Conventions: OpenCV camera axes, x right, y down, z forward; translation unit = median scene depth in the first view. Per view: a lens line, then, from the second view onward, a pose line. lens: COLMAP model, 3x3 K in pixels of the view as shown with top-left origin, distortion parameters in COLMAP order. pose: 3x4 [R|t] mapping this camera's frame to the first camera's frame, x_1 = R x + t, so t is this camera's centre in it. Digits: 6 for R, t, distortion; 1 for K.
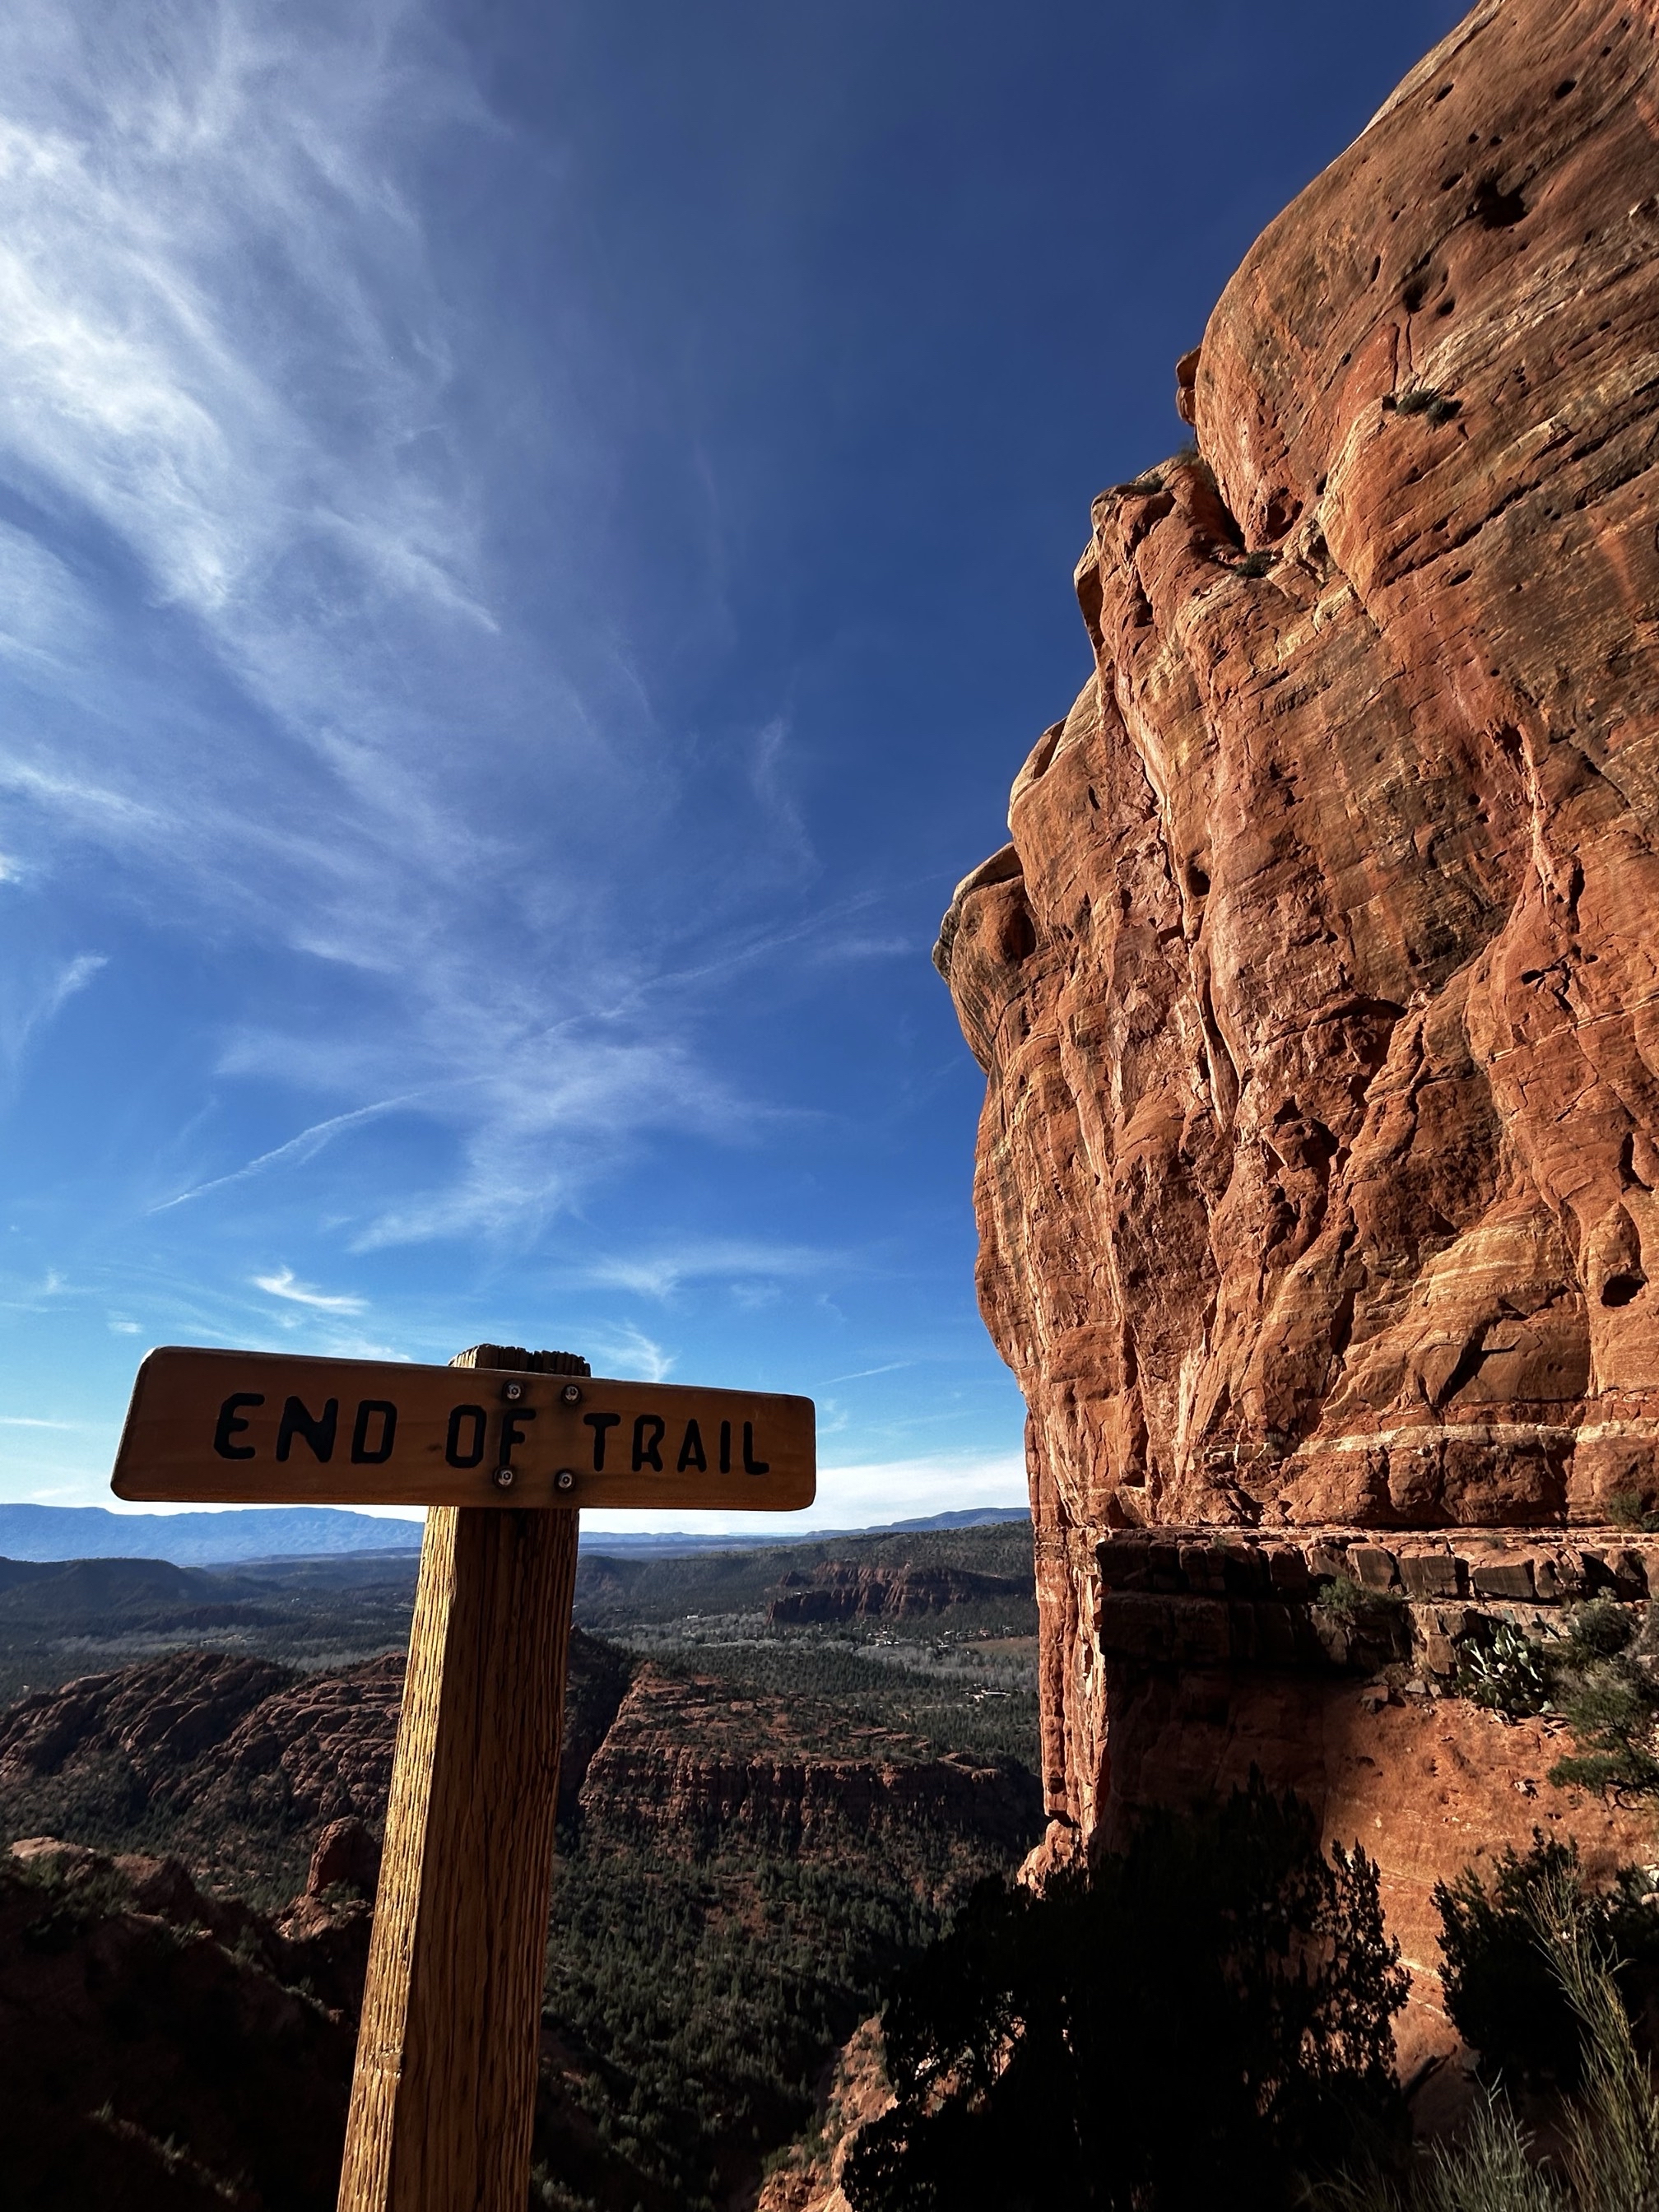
lens RADIAL K [[1035.5, 0, 829.5], [0, 1035.5, 1106.0], [0, 0, 1]] dist [-0.018363, 0.015548]
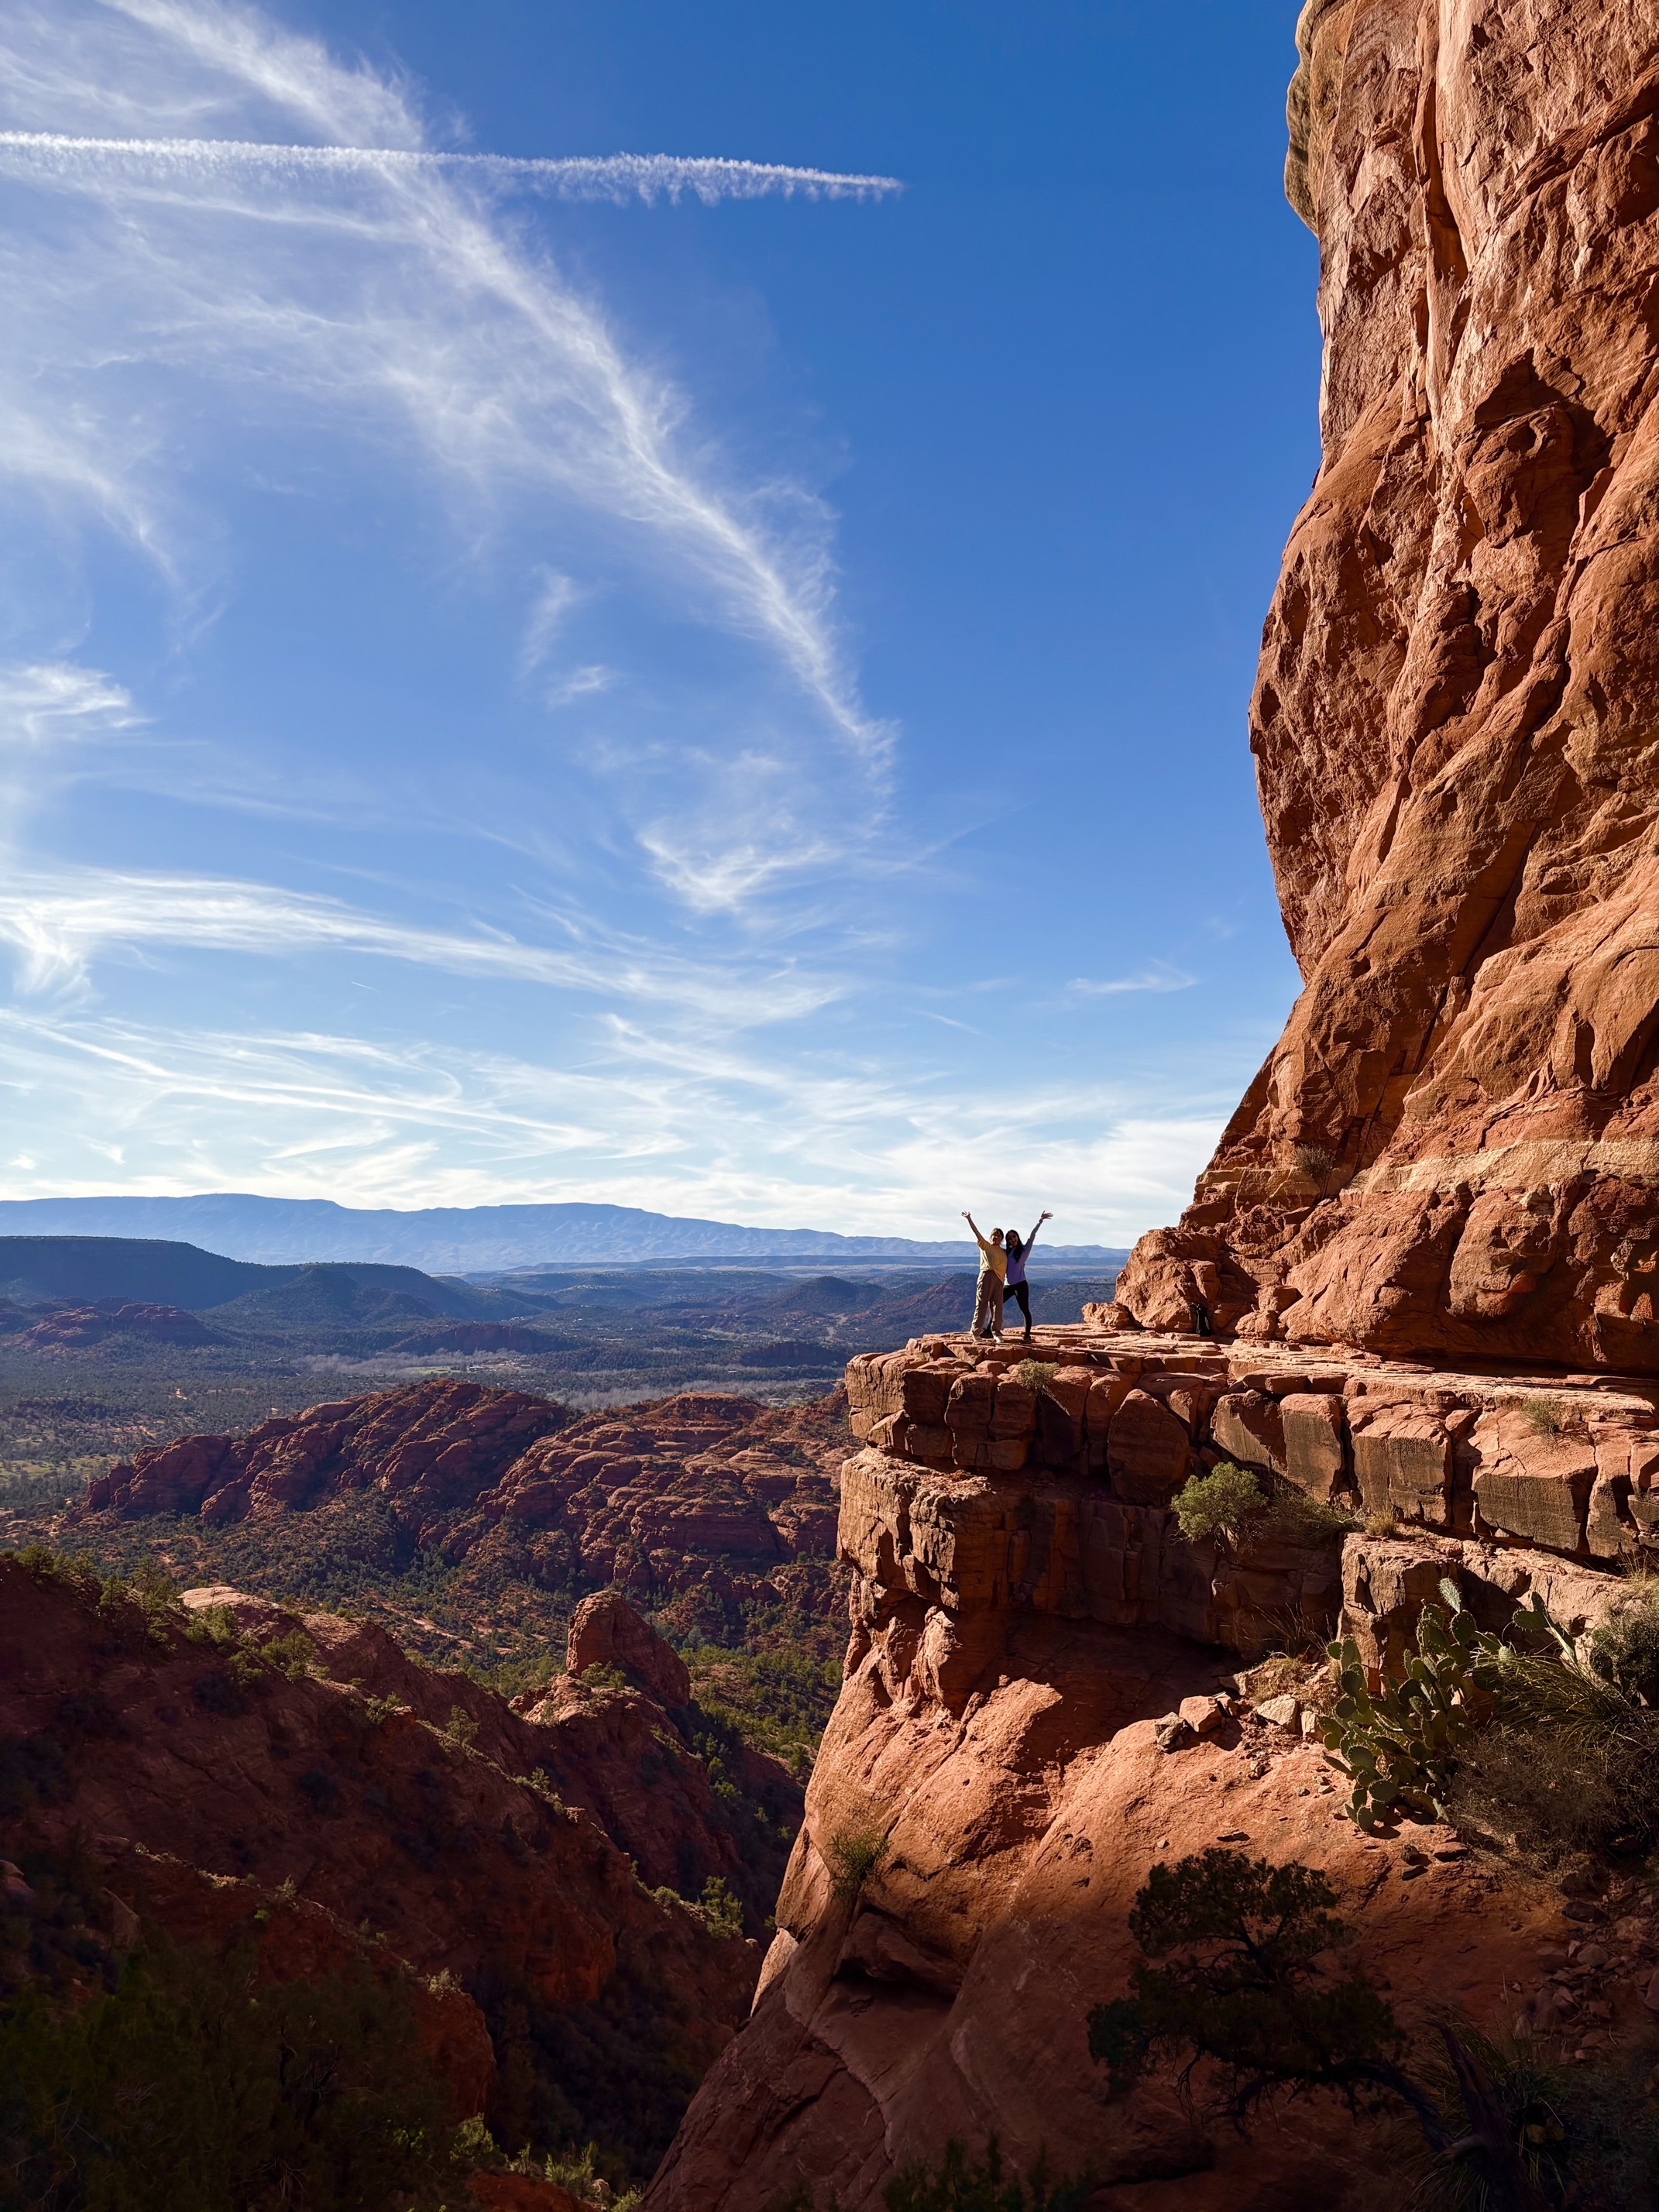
lens RADIAL K [[1666.2, 0, 829.5], [0, 1666.2, 1106.0], [0, 0, 1]] dist [0.051097, -0.037246]
pose [[0.957433, -0.002999, -0.288641, 0.049504], [0.090565, 0.952577, 0.290509, 0.007250], [0.274081, -0.304283, 0.912300, 0.030222]]
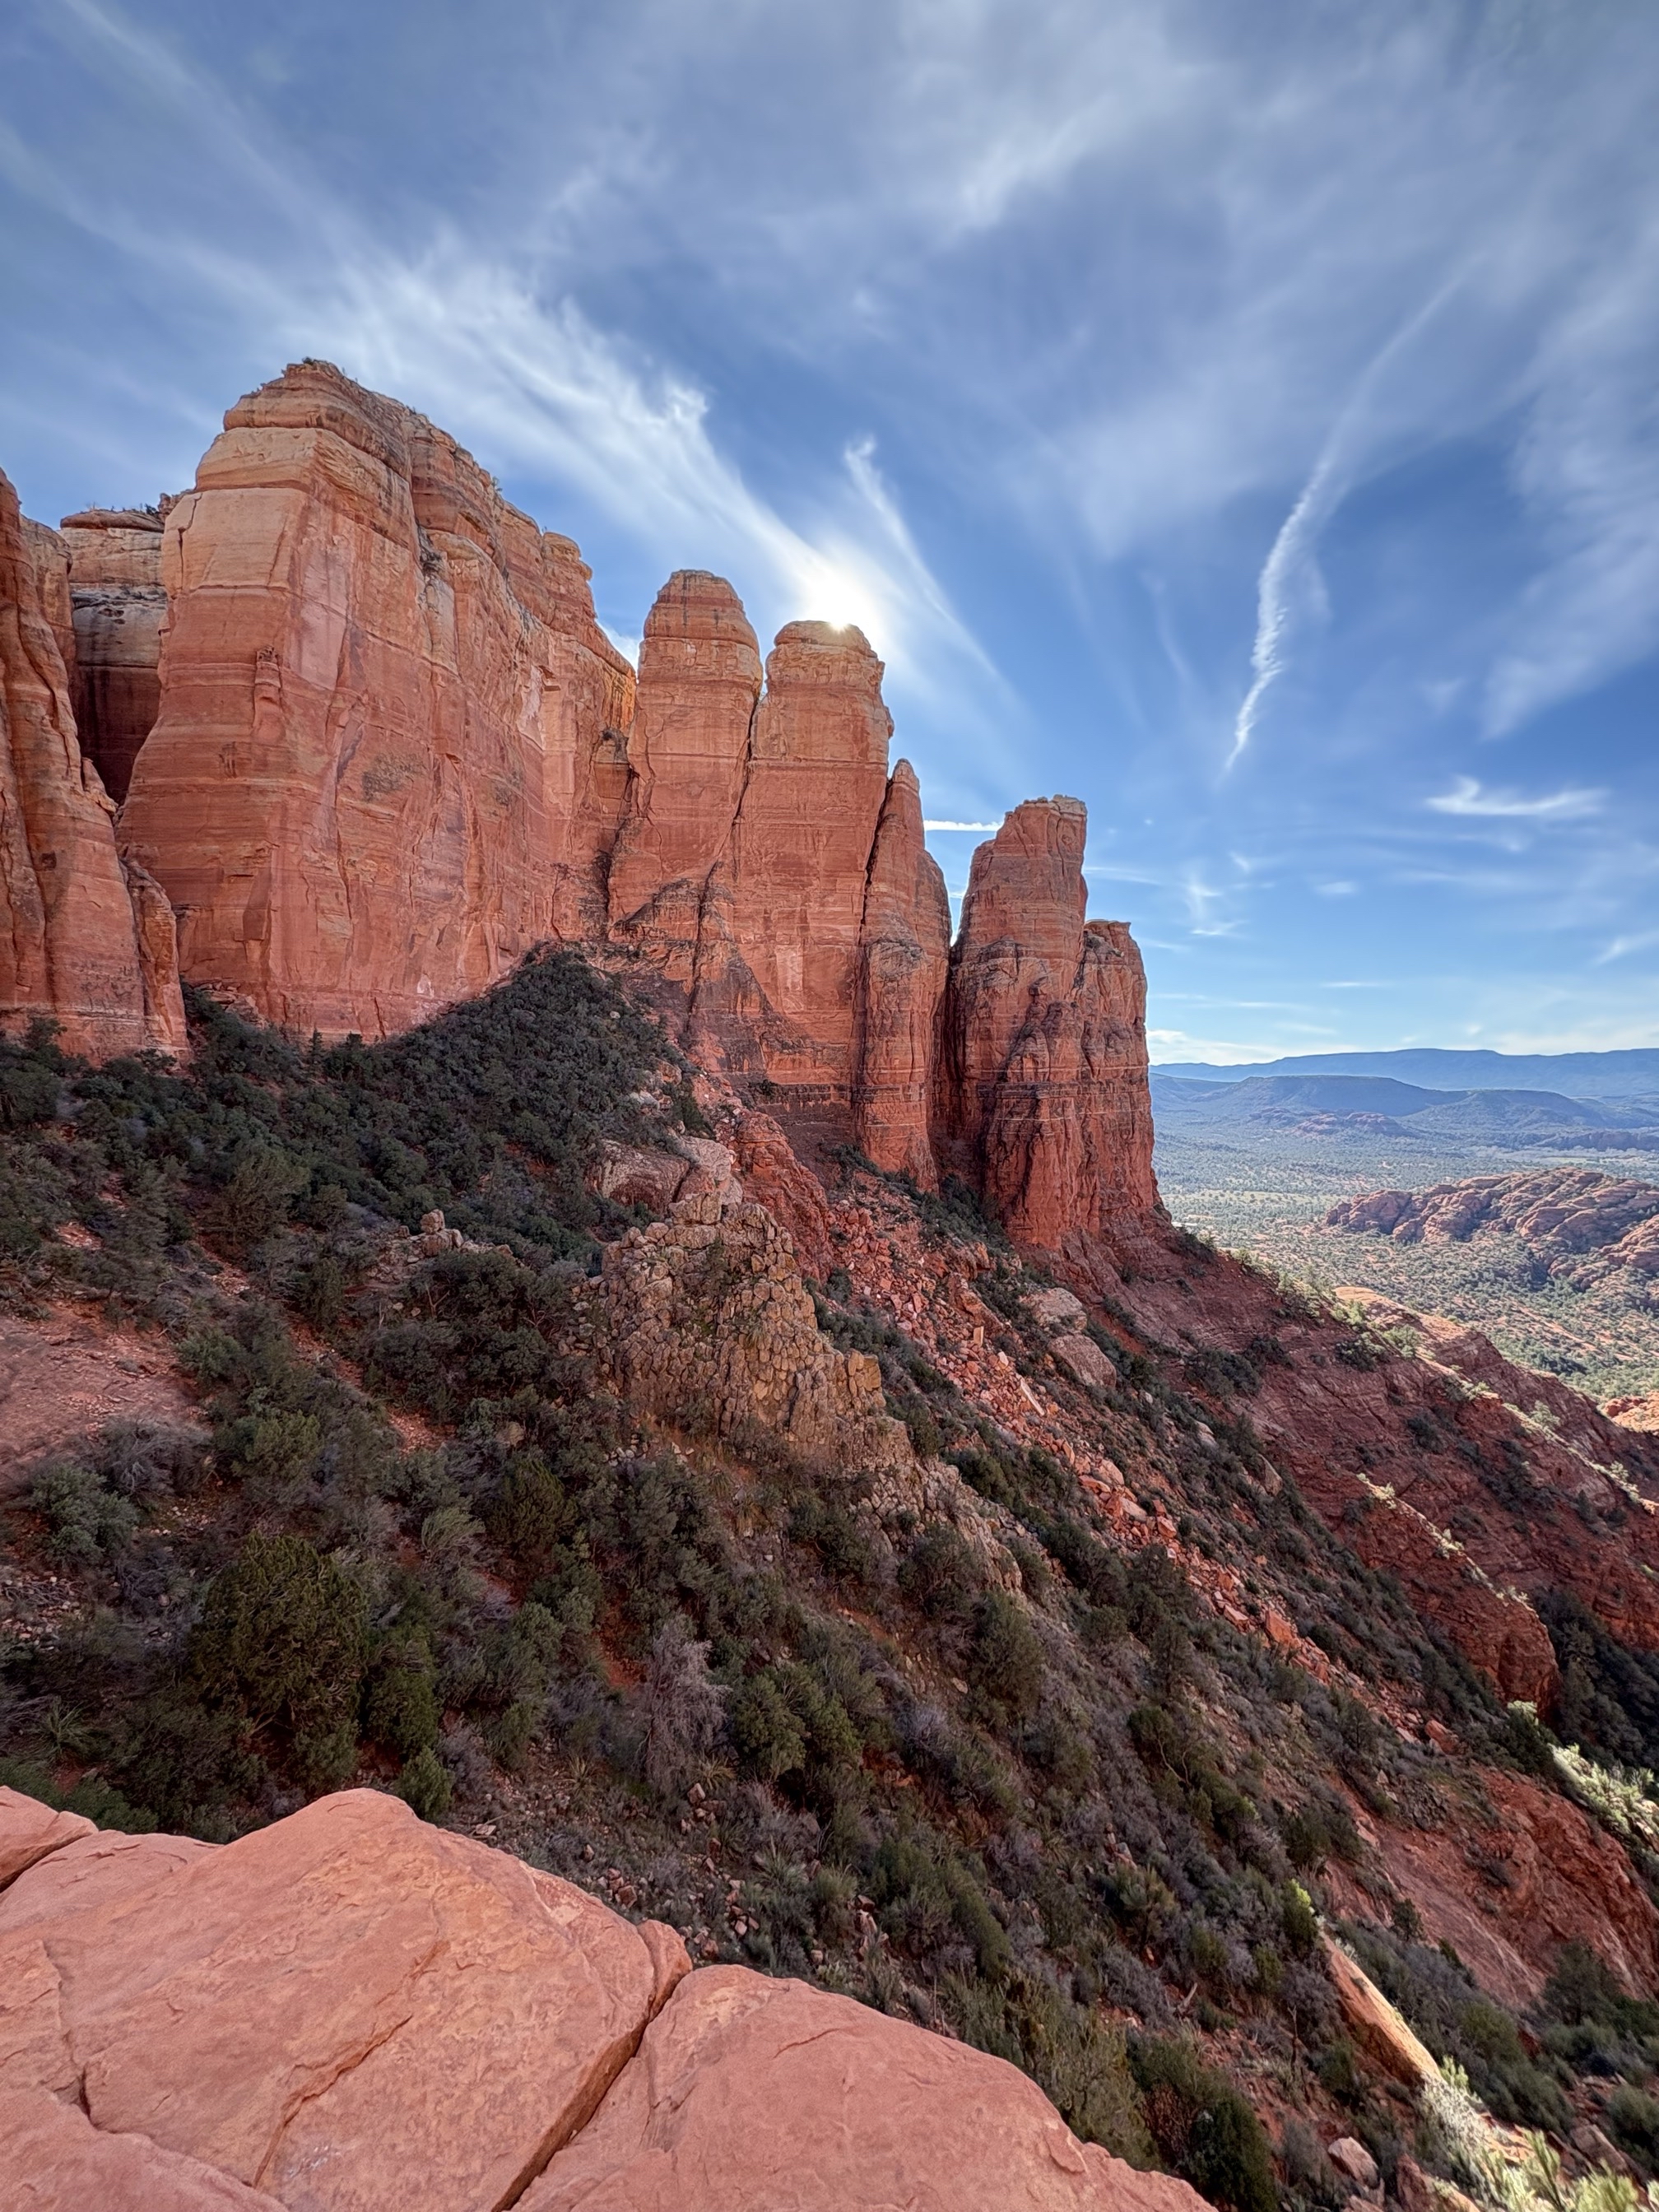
lens RADIAL K [[876.9, 0, 829.5], [0, 876.9, 1106.0], [0, 0, 1]] dist [-0.001117, -0.000342]
pose [[0.336376, 0.038454, -0.940942, 0.035803], [0.361060, 0.917545, 0.166572, 0.040219], [0.869762, -0.395767, 0.294756, 0.111353]]
